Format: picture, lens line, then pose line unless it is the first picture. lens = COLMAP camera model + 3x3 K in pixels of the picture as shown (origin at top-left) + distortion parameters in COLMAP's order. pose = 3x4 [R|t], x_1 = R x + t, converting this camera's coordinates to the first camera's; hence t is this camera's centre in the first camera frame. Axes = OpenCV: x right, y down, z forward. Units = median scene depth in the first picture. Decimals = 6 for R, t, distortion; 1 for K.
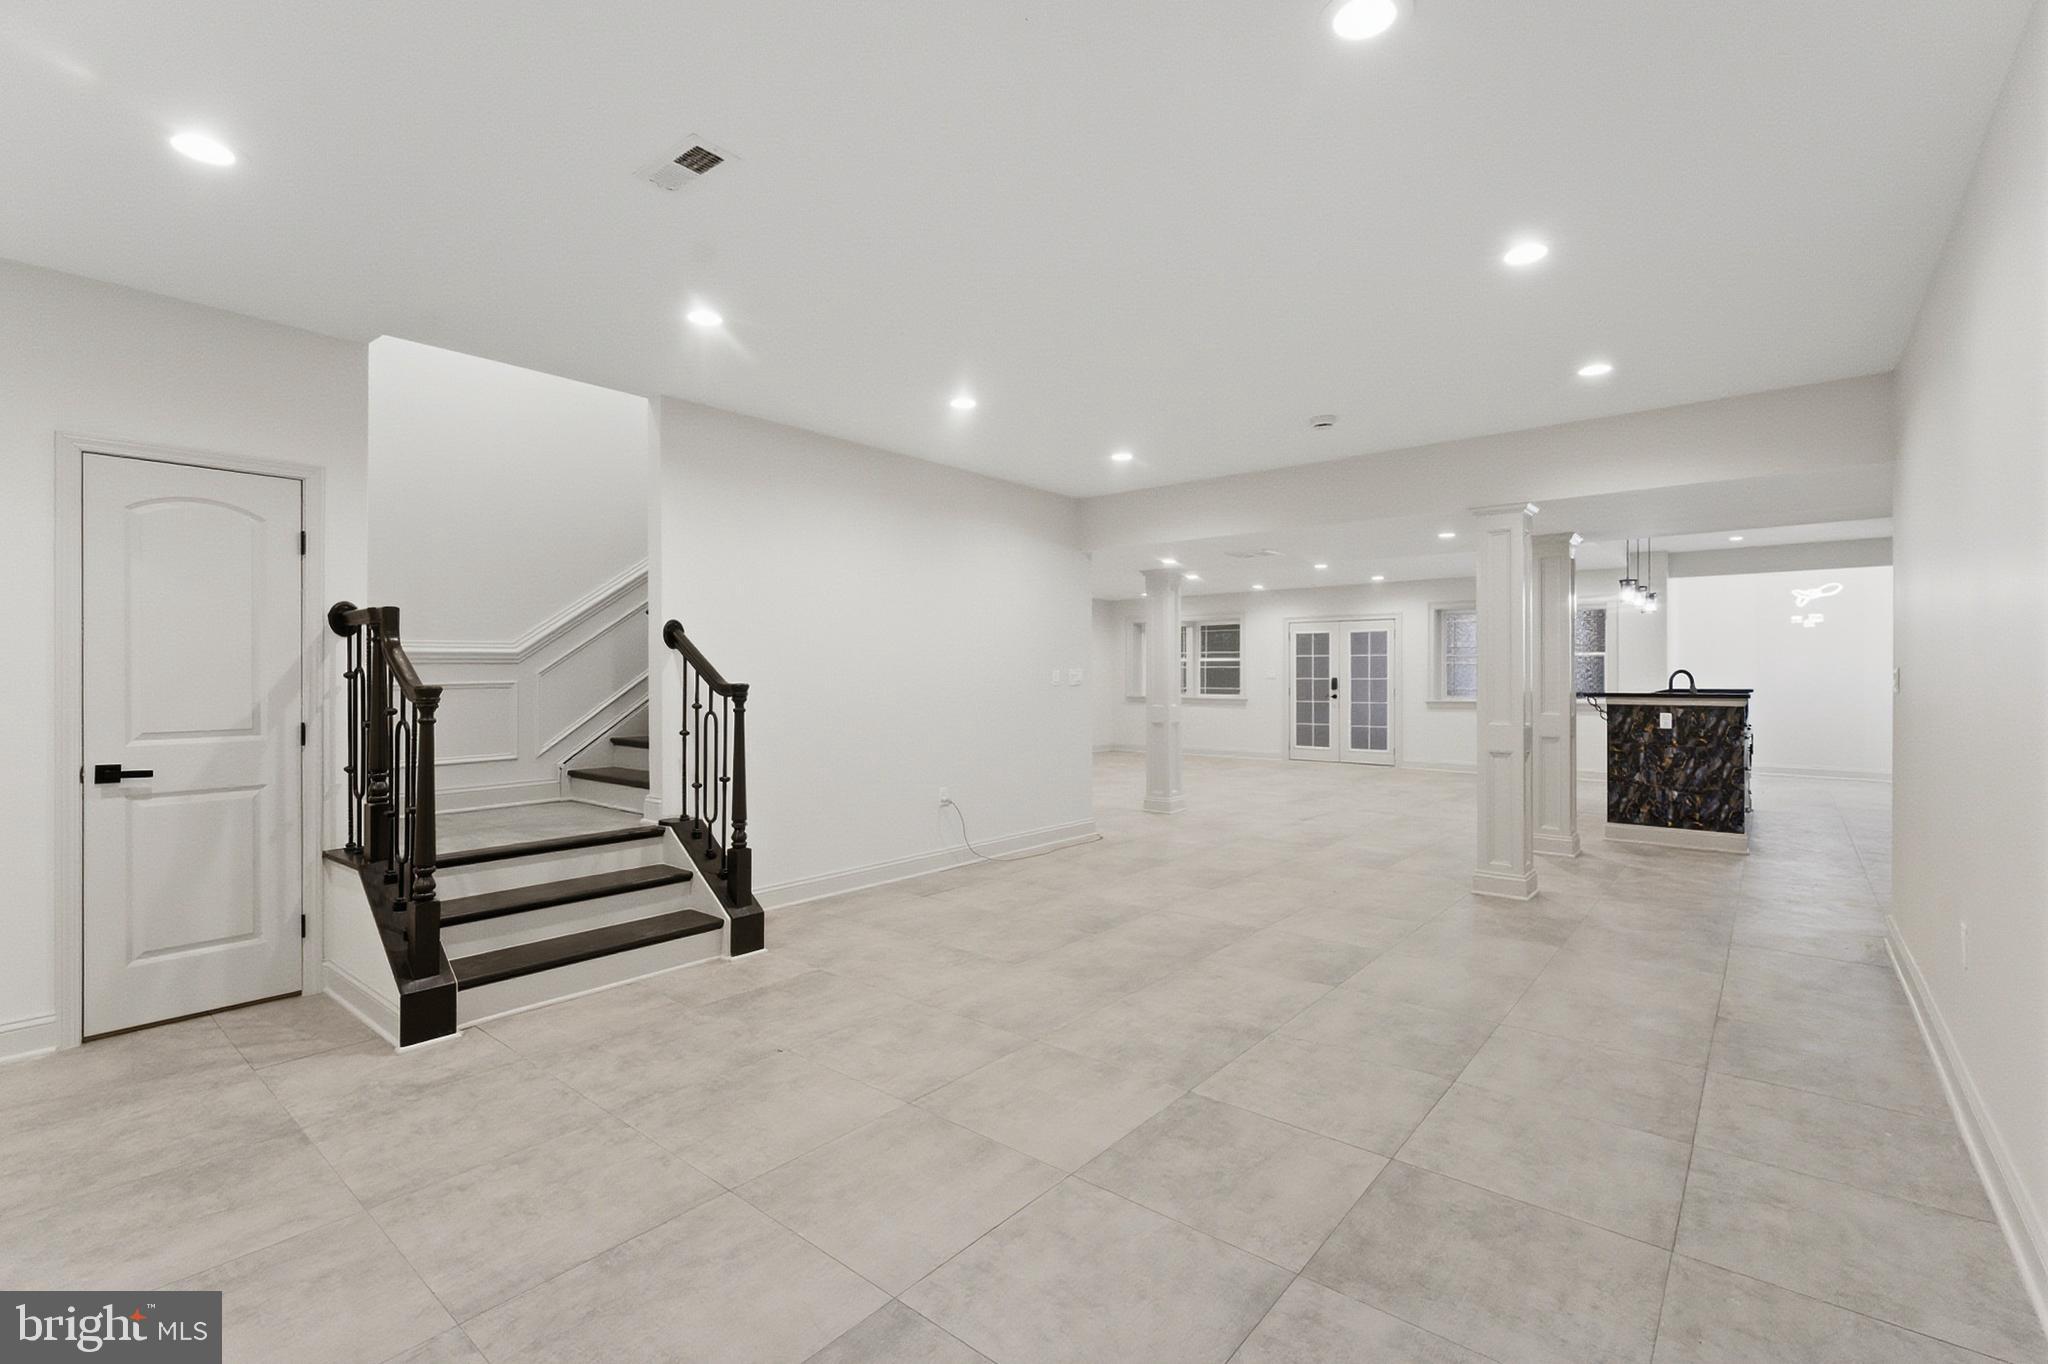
lens RADIAL K [[910.7, 0, 1012.7], [0, 910.7, 677.8], [0, 0, 1]] dist [-0.000594, -0.002568]
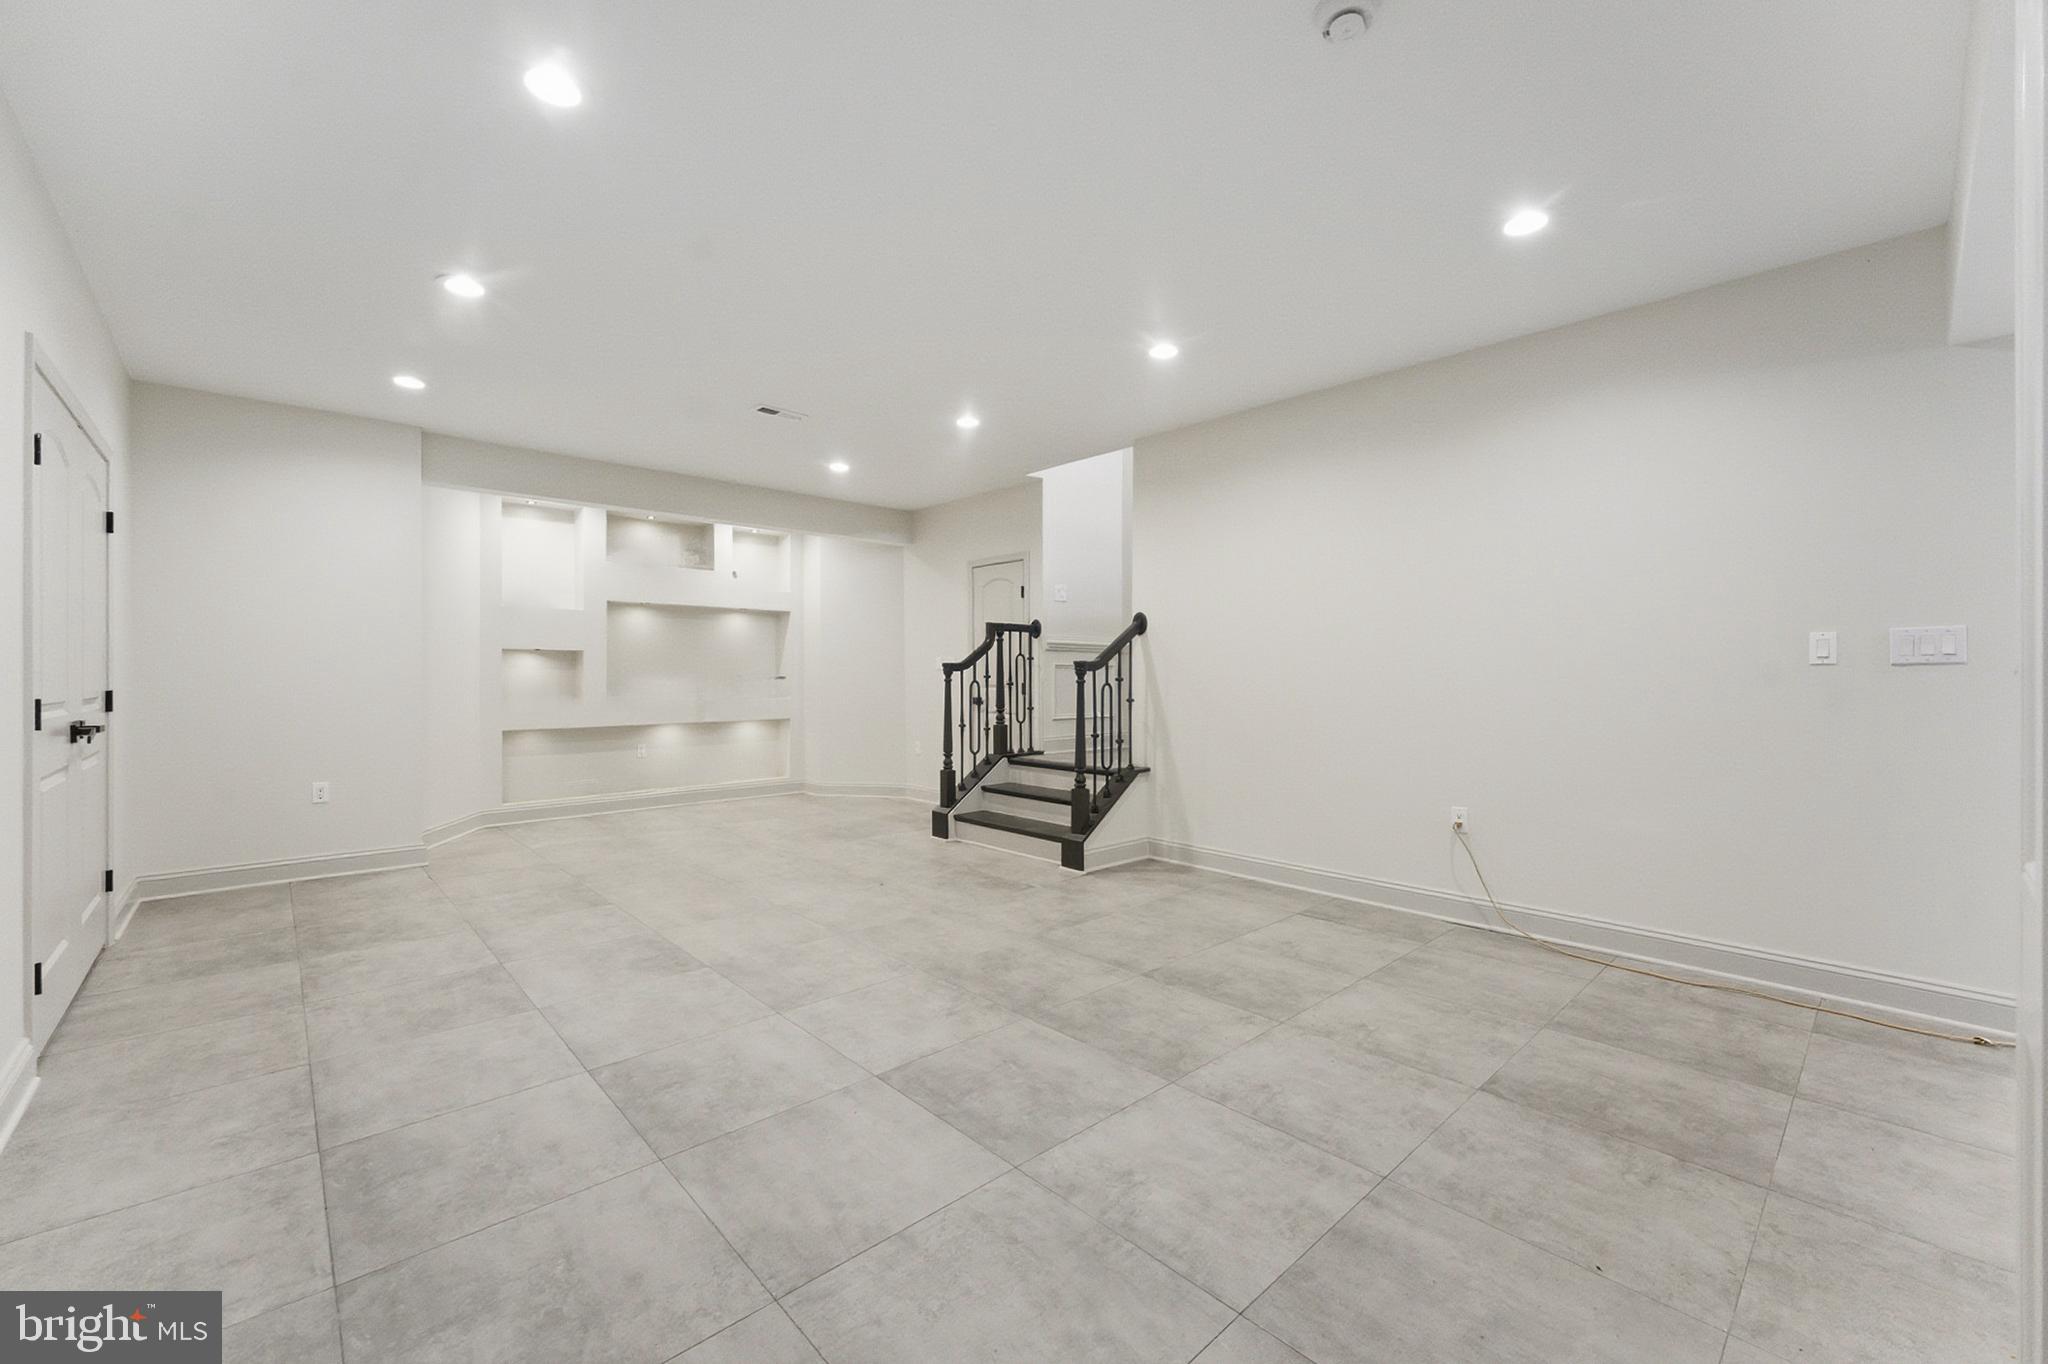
lens RADIAL K [[821.1, 0, 1015.1], [0, 821.1, 680.4], [0, 0, 1]] dist [-0.004331, 0.000334]
pose [[-0.129391, 0.010536, -0.991538, 1.180633], [-0.001590, 0.999940, 0.010832, 0.029728], [0.991592, 0.002978, -0.129366, 1.447415]]
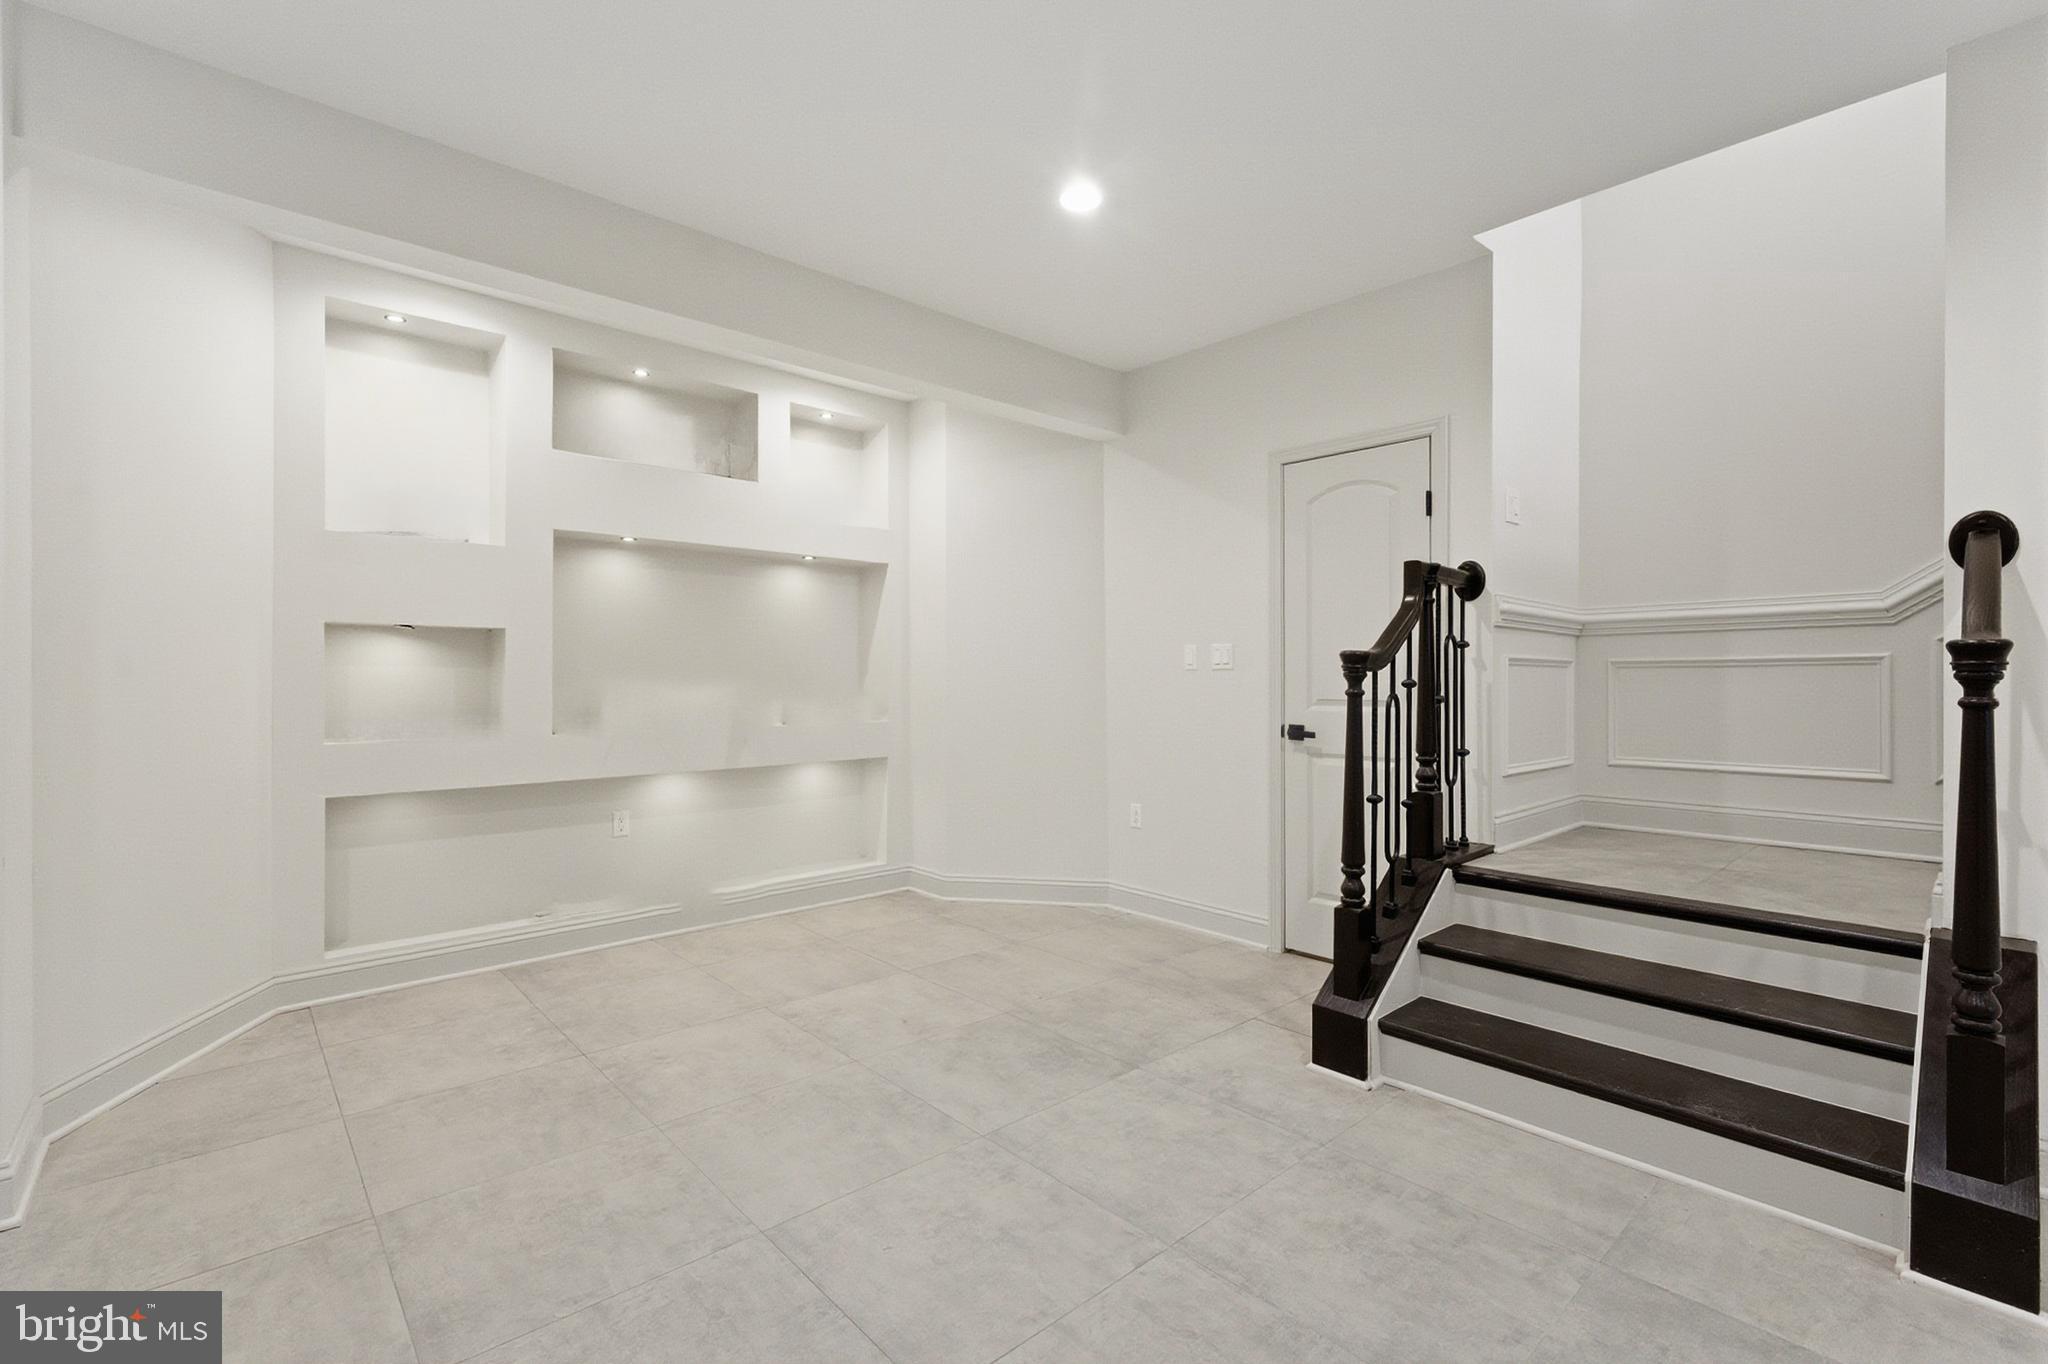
lens RADIAL K [[910.7, 0, 1018.0], [0, 910.7, 679.3], [0, 0, 1]] dist [-0.000594, -0.002568]
pose [[-0.139503, 0.006975, -0.990197, 0.237902], [-0.002245, 0.999970, 0.007361, 0.030576], [0.990219, 0.003250, -0.139483, 0.848409]]
